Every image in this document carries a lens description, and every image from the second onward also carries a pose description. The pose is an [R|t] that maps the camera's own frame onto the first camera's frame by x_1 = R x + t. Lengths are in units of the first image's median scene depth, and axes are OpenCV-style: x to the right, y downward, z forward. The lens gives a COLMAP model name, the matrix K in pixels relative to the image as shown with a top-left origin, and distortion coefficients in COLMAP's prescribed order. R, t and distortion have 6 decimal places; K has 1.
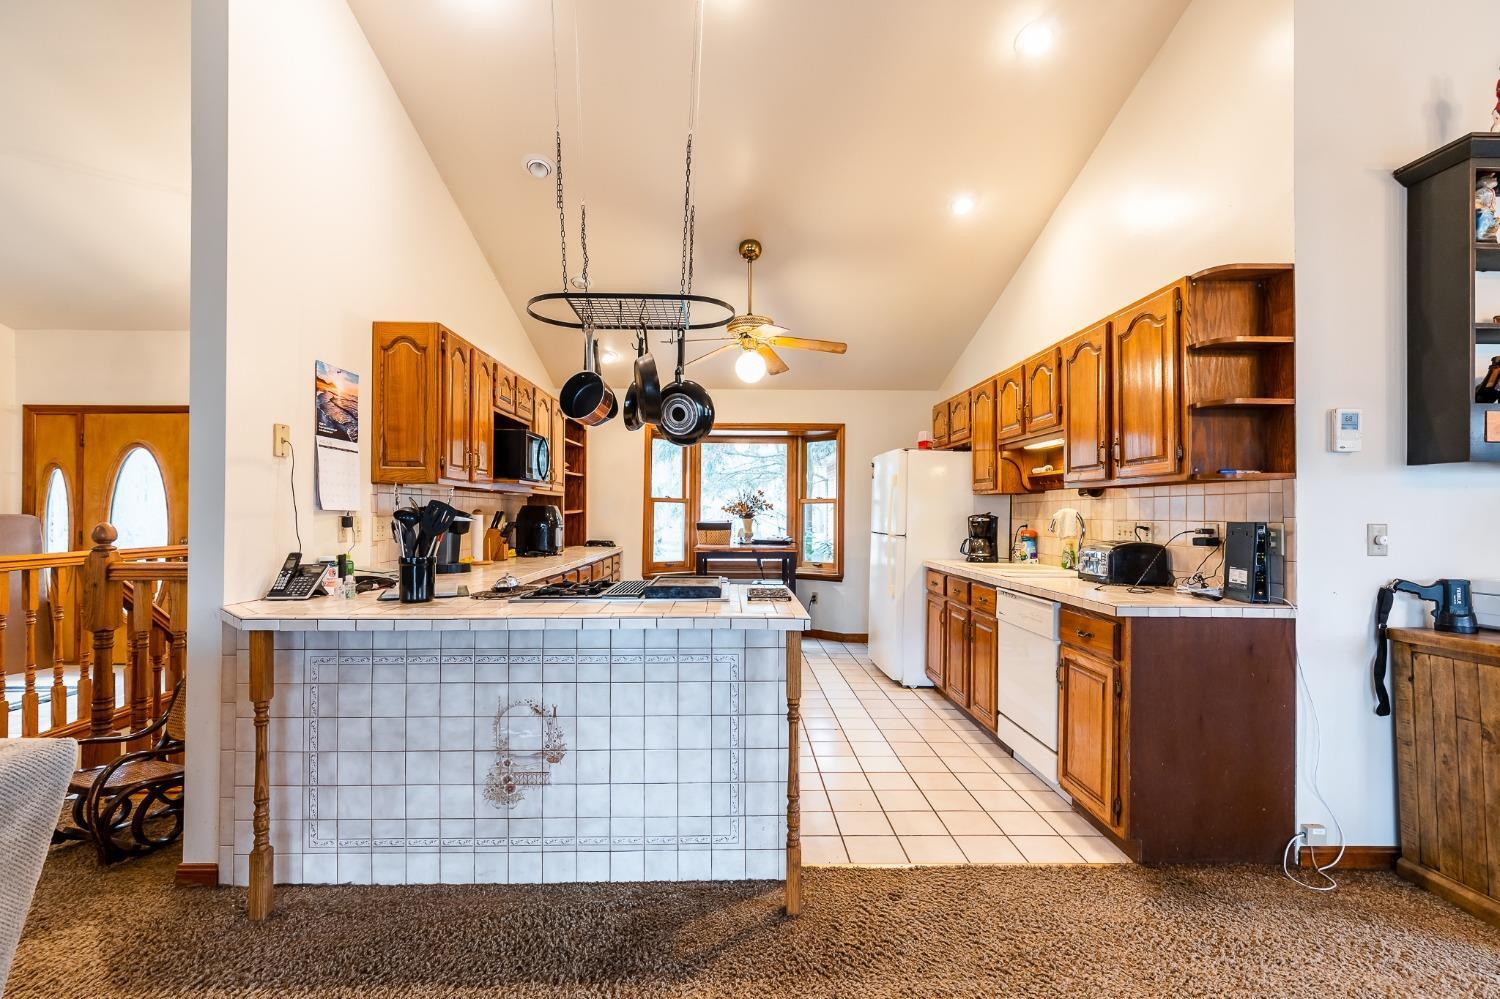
lens RADIAL K [[676.7, 0, 745.0], [0, 676.7, 505.8], [0, 0, 1]] dist [0.002402, 0.000213]
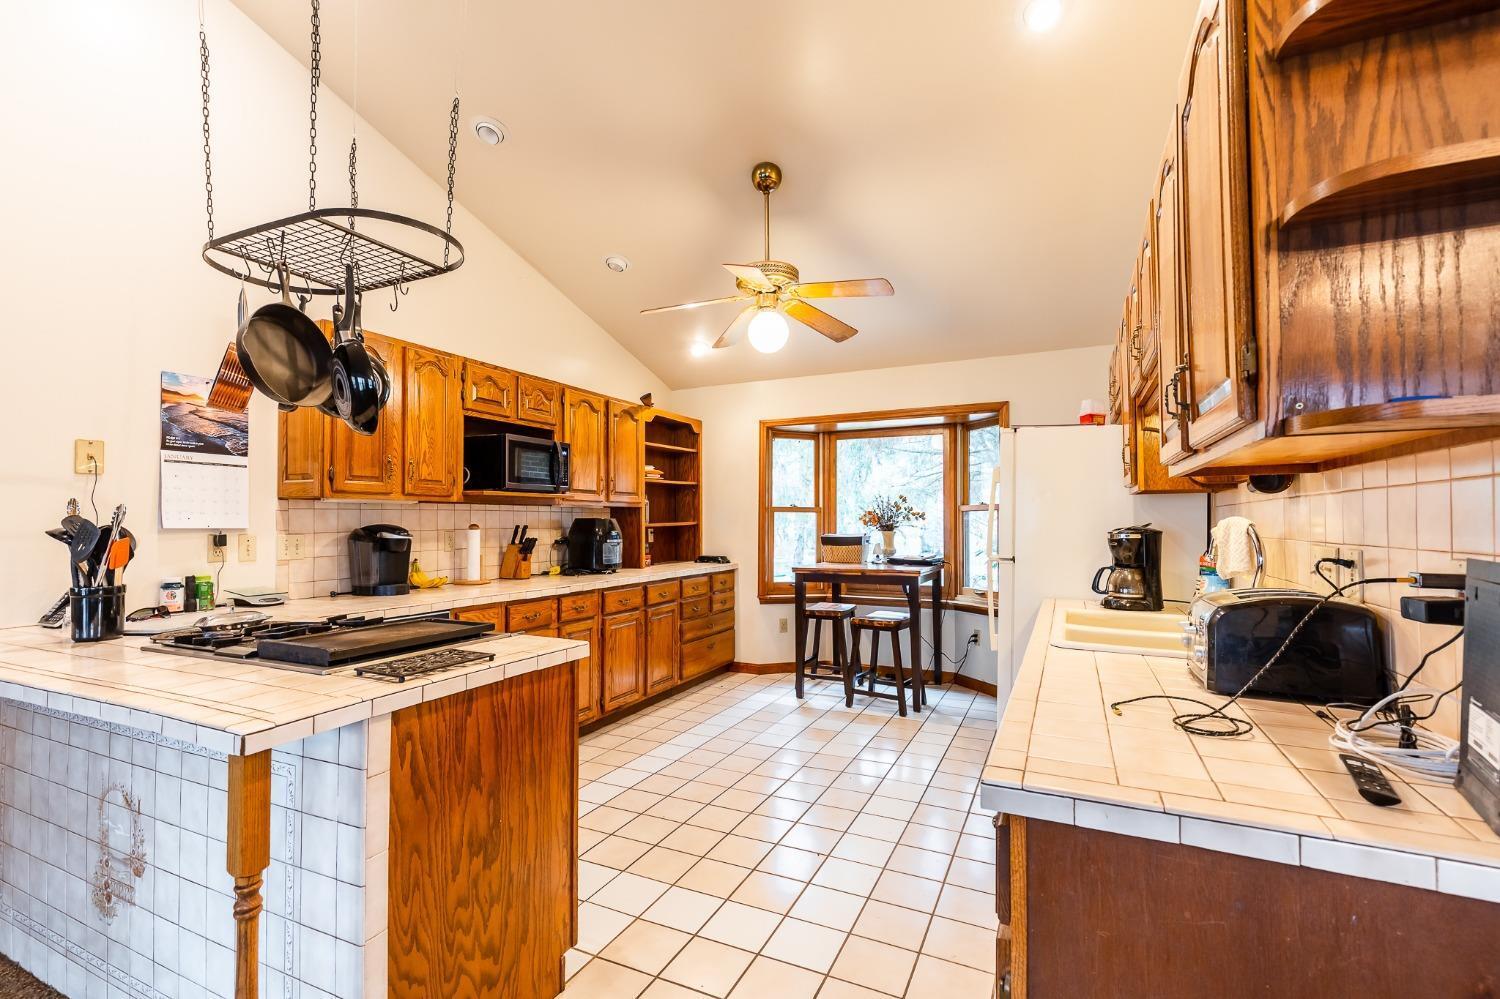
lens RADIAL K [[676.7, 0, 750.8], [0, 676.7, 502.1], [0, 0, 1]] dist [0.002402, 0.000213]
pose [[0.891624, -0.019993, -0.452336, 0.327480], [0.012089, 0.999720, -0.020359, -0.001020], [0.452616, 0.012684, 0.891615, 0.324013]]
